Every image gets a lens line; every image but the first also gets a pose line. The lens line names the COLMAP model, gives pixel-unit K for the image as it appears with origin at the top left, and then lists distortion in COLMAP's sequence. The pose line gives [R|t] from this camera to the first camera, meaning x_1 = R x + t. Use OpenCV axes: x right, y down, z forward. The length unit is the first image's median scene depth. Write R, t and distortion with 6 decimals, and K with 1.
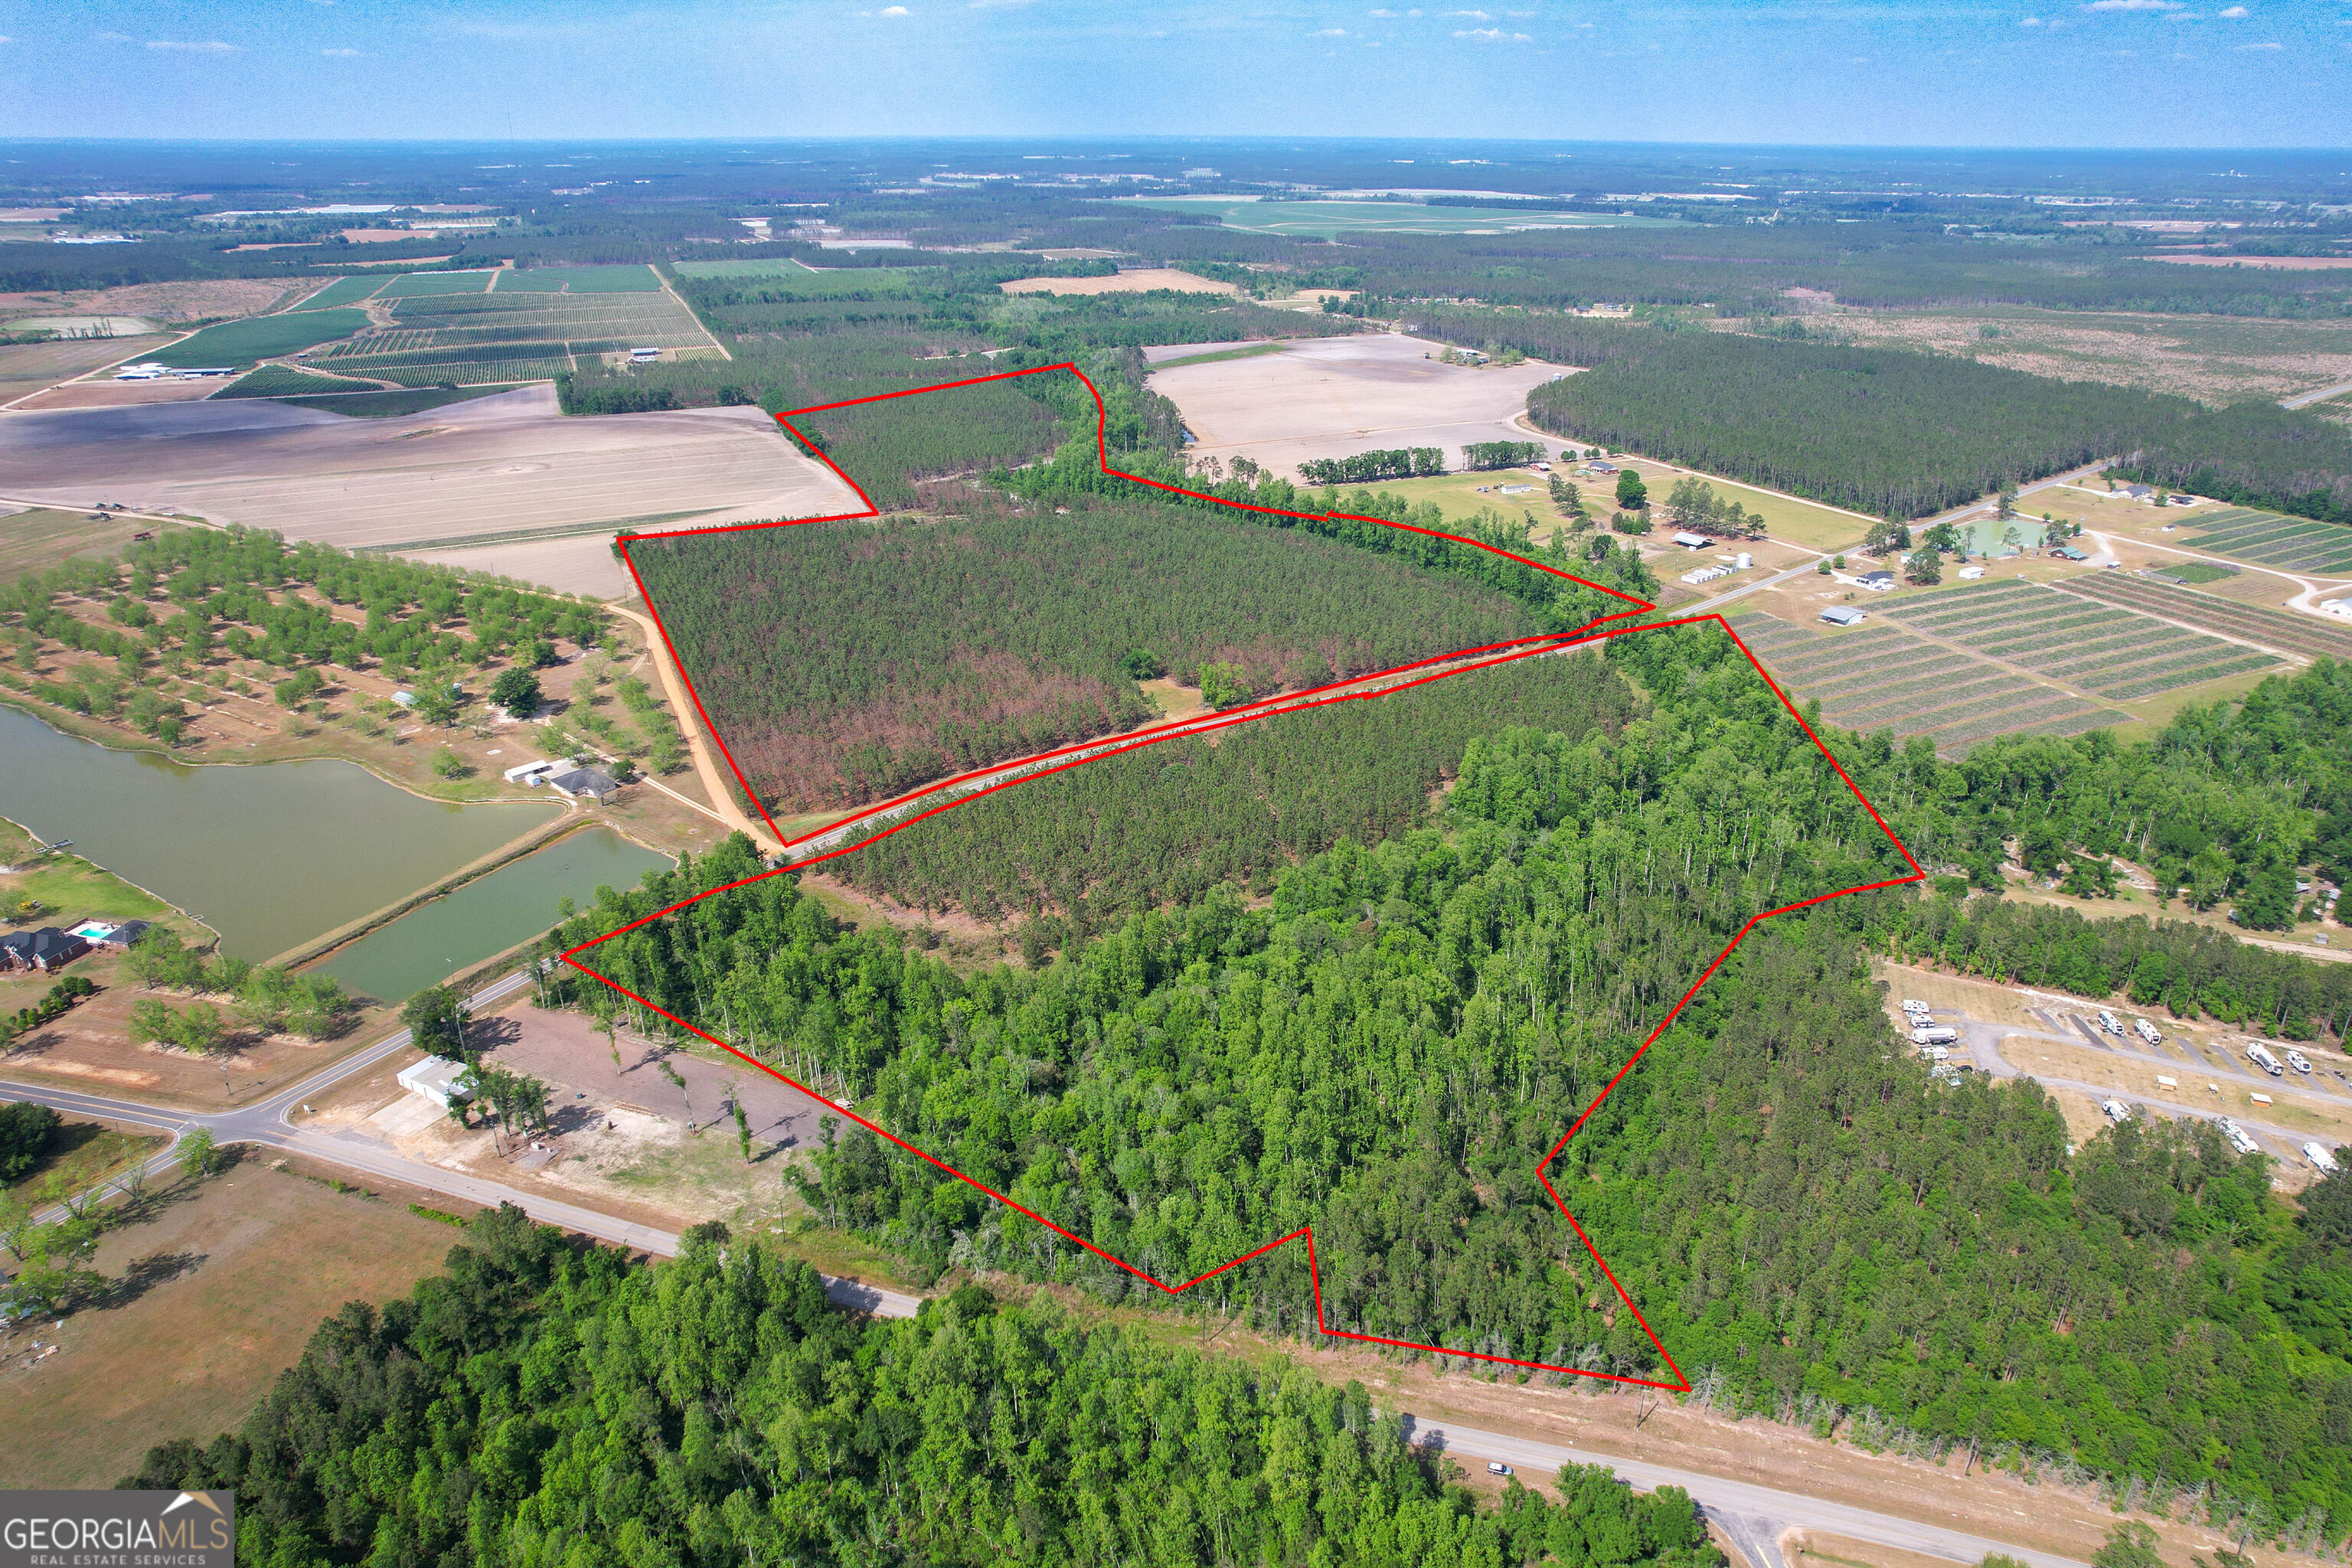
lens RADIAL K [[1492.7, 0, 1187.9], [0, 1492.7, 772.4], [0, 0, 1]] dist [-0.075728, 0.067813]
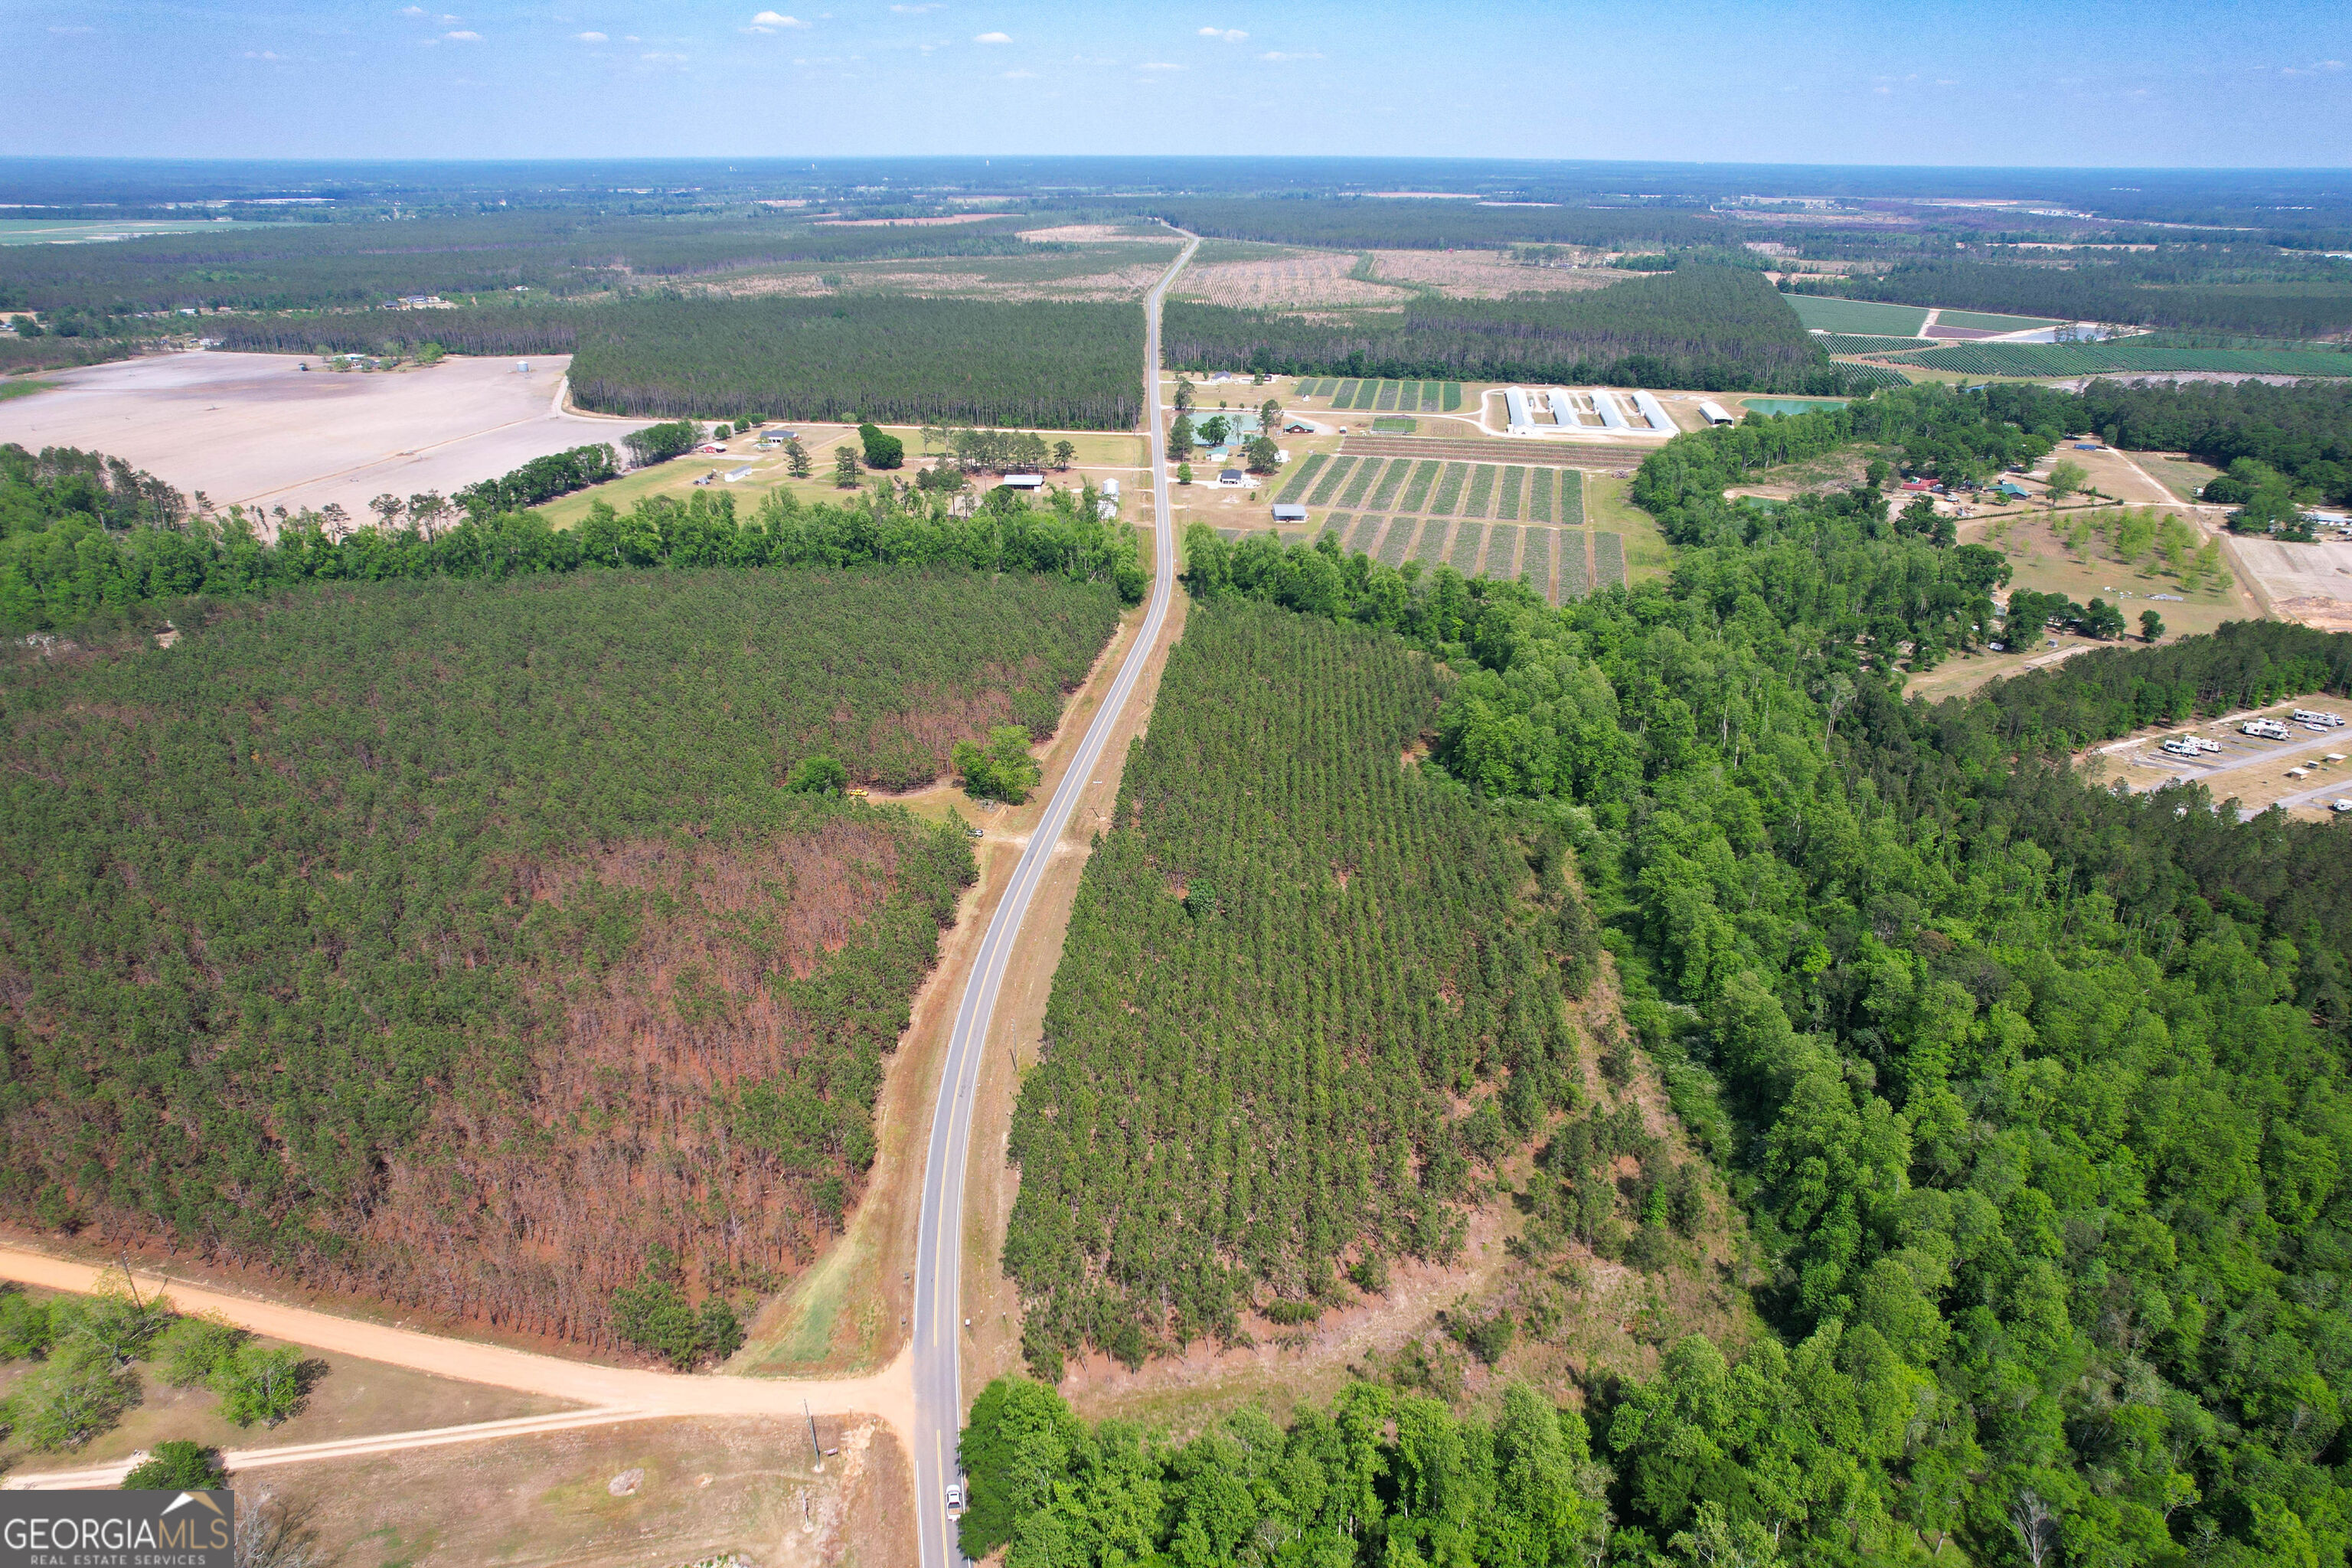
lens RADIAL K [[1492.7, 0, 1181.2], [0, 1492.7, 780.8], [0, 0, 1]] dist [-0.075728, 0.067813]
pose [[0.627951, -0.308987, 0.714286, -0.392402], [0.311881, 0.940796, 0.132787, -0.115176], [-0.713027, 0.139389, 0.687142, 0.531095]]
